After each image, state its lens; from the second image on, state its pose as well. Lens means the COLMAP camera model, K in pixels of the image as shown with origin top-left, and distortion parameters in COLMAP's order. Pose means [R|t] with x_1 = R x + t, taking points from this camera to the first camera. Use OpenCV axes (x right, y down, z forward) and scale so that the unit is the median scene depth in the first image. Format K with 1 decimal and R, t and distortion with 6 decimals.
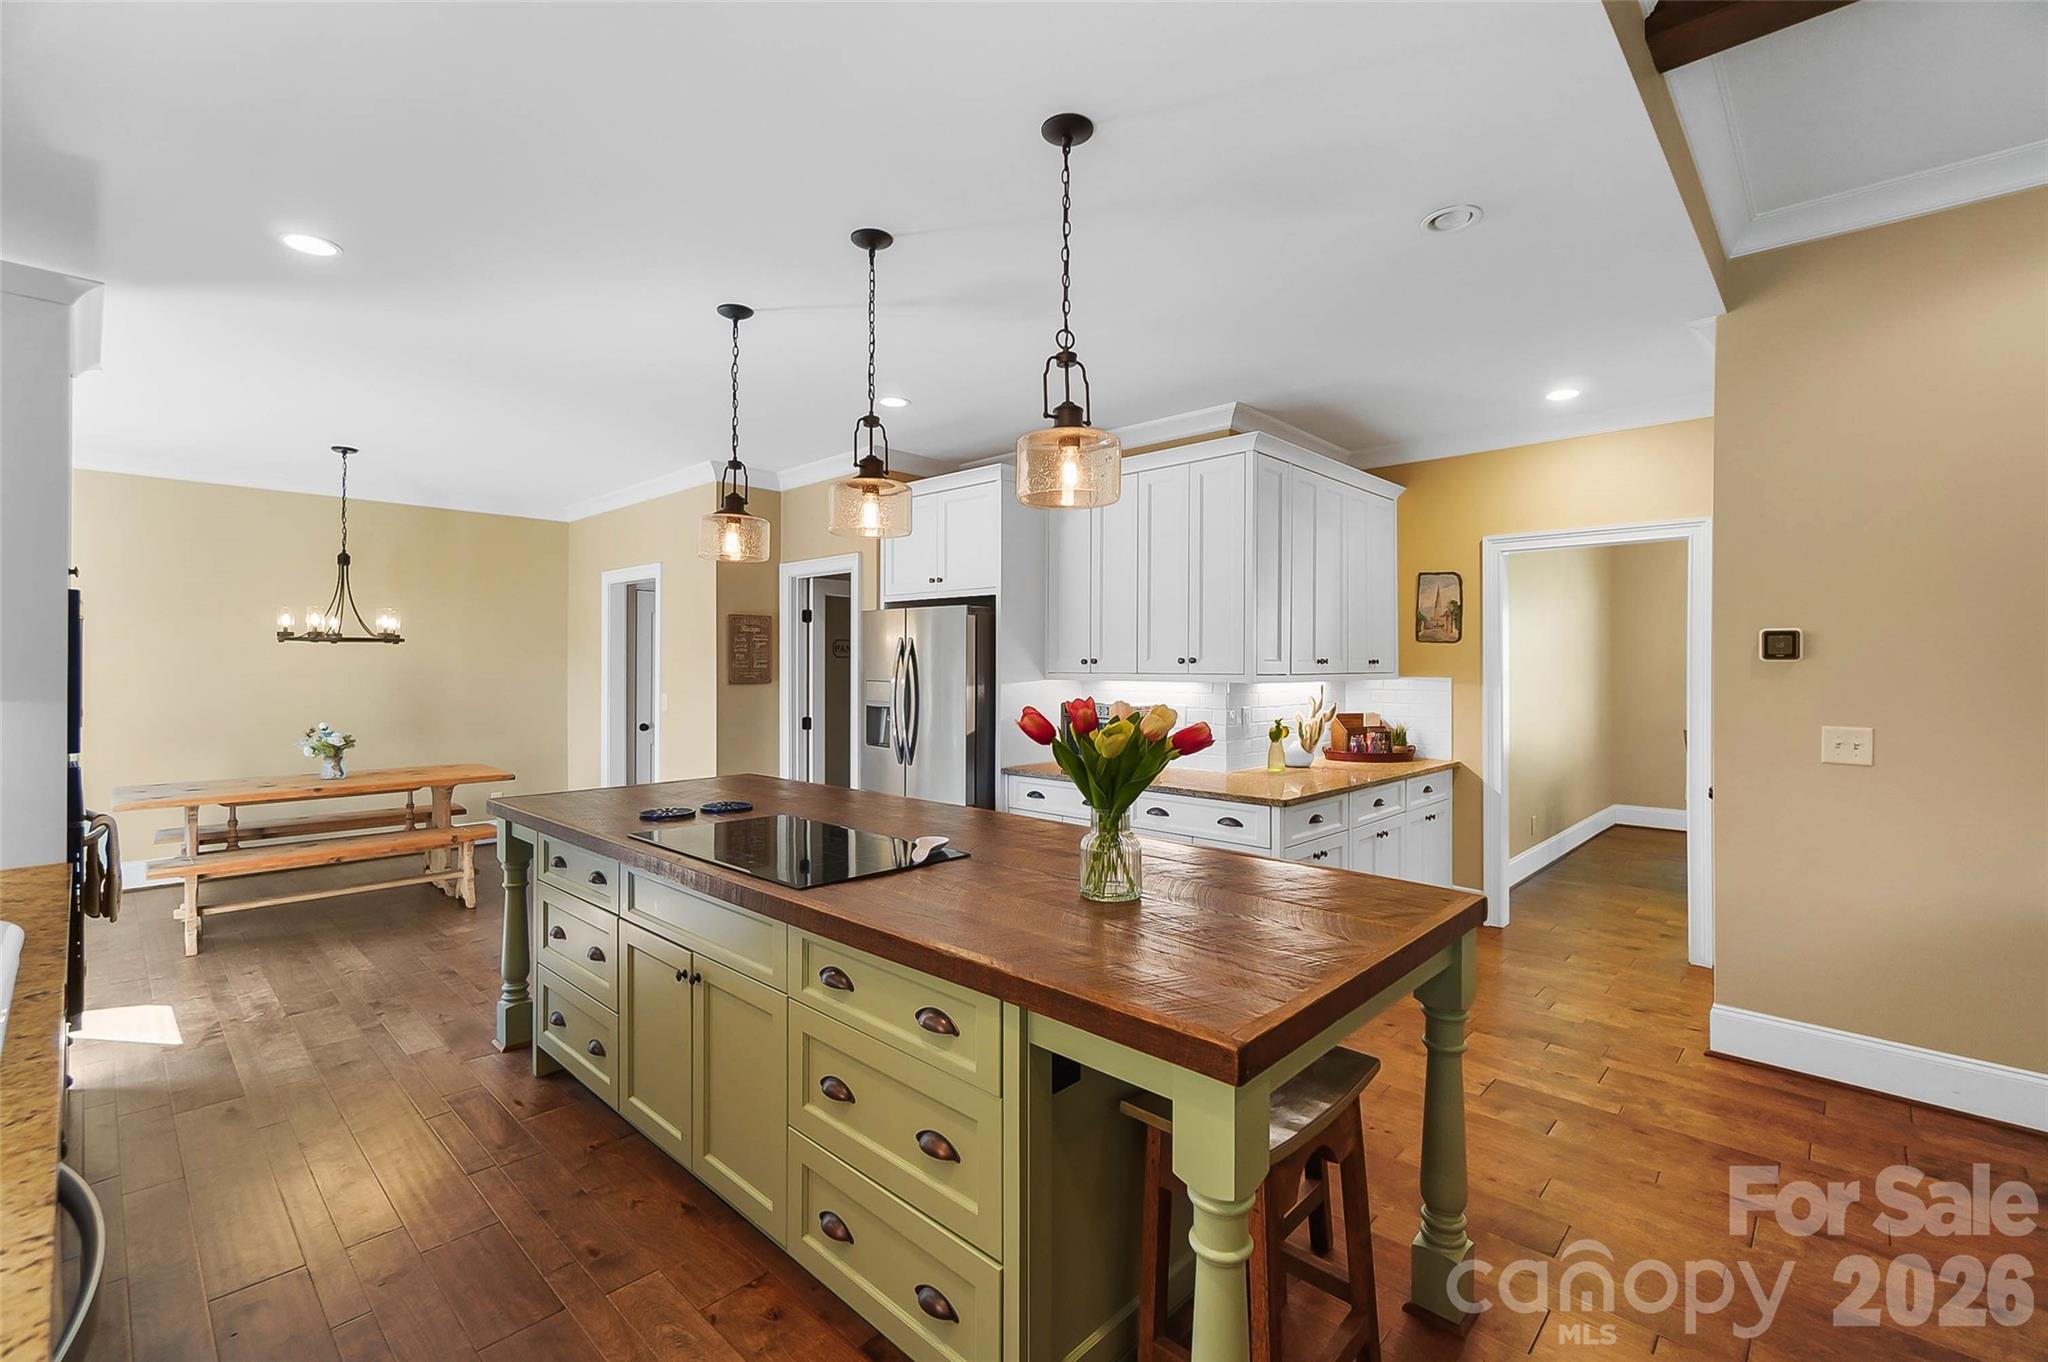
lens RADIAL K [[889.3, 0, 1020.2], [0, 889.3, 663.7], [0, 0, 1]] dist [0.000775, -0.001364]
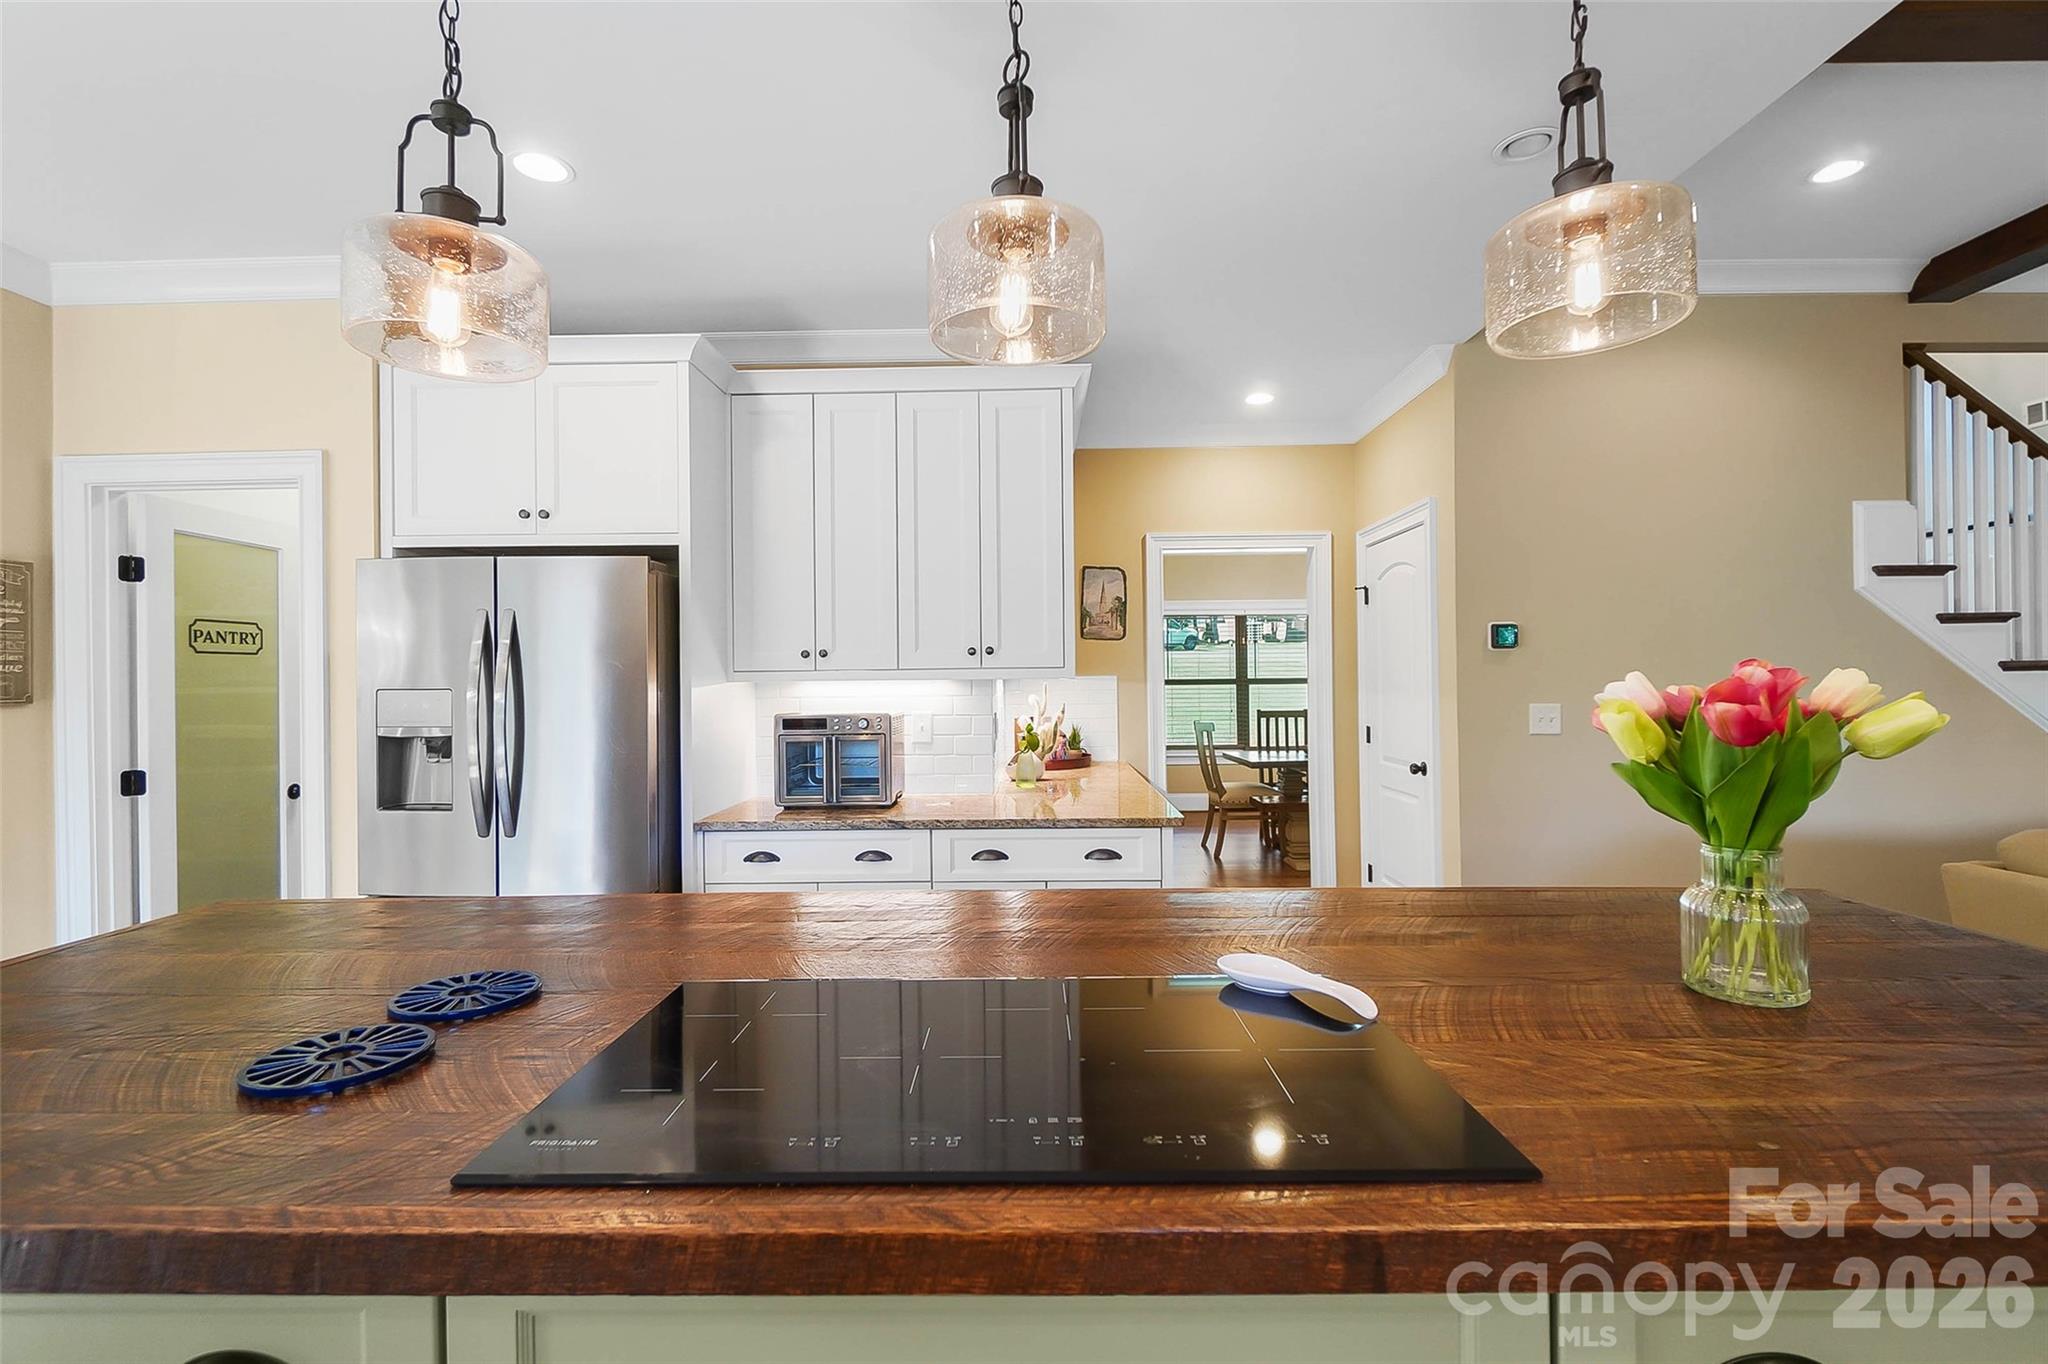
lens RADIAL K [[889.3, 0, 1015.9], [0, 889.3, 687.6], [0, 0, 1]] dist [0.000775, -0.001364]
pose [[0.736504, -0.015969, 0.676245, -0.262798], [0.011282, 0.999872, 0.011323, 0.016816], [-0.676339, -0.000710, 0.736590, 0.365509]]
